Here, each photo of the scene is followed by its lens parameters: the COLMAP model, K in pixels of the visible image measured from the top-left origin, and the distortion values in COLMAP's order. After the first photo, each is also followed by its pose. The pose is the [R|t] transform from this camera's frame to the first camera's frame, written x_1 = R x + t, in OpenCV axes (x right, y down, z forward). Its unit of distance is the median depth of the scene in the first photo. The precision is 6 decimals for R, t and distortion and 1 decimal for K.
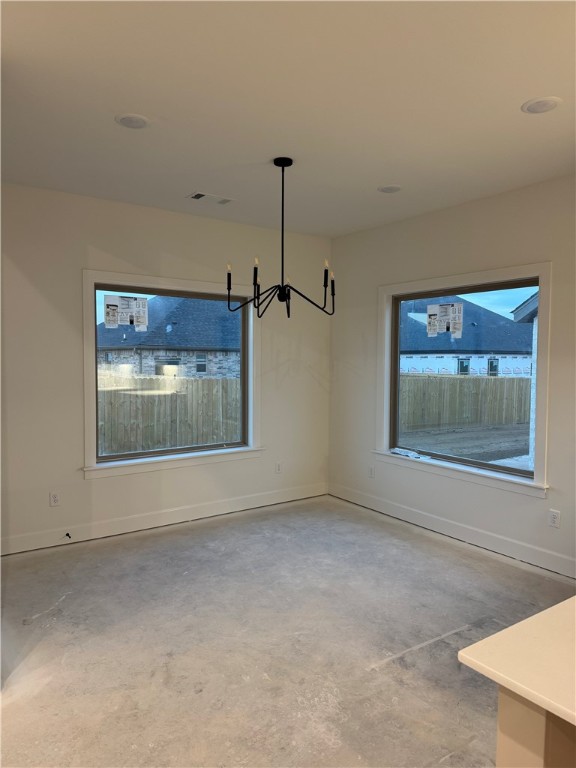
lens RADIAL K [[535.8, 0, 288.3], [0, 535.8, 387.7], [0, 0, 1]] dist [0.053446, -0.000210]
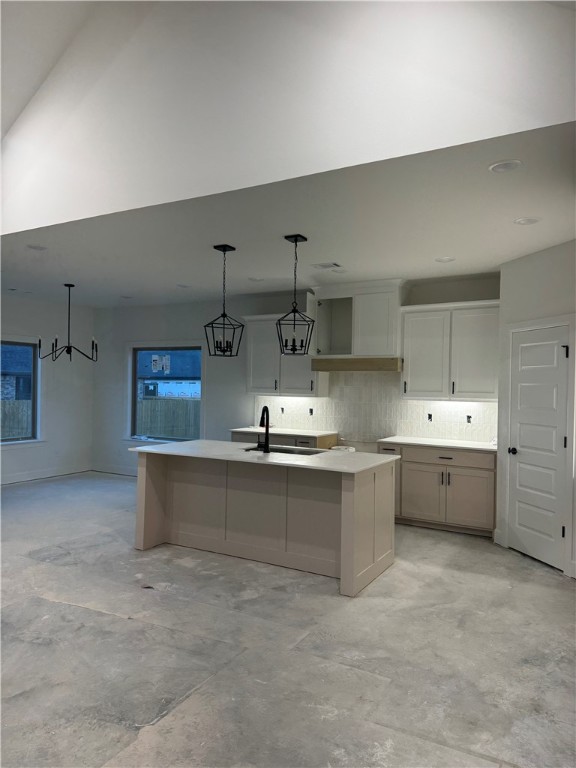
lens RADIAL K [[535.8, 0, 293.0], [0, 535.8, 390.7], [0, 0, 1]] dist [0.053446, -0.000210]
pose [[0.904860, 0.005685, 0.425672, -0.077804], [0.011931, 0.999179, -0.038707, 0.041294], [-0.425543, 0.040103, 0.904049, -0.796249]]
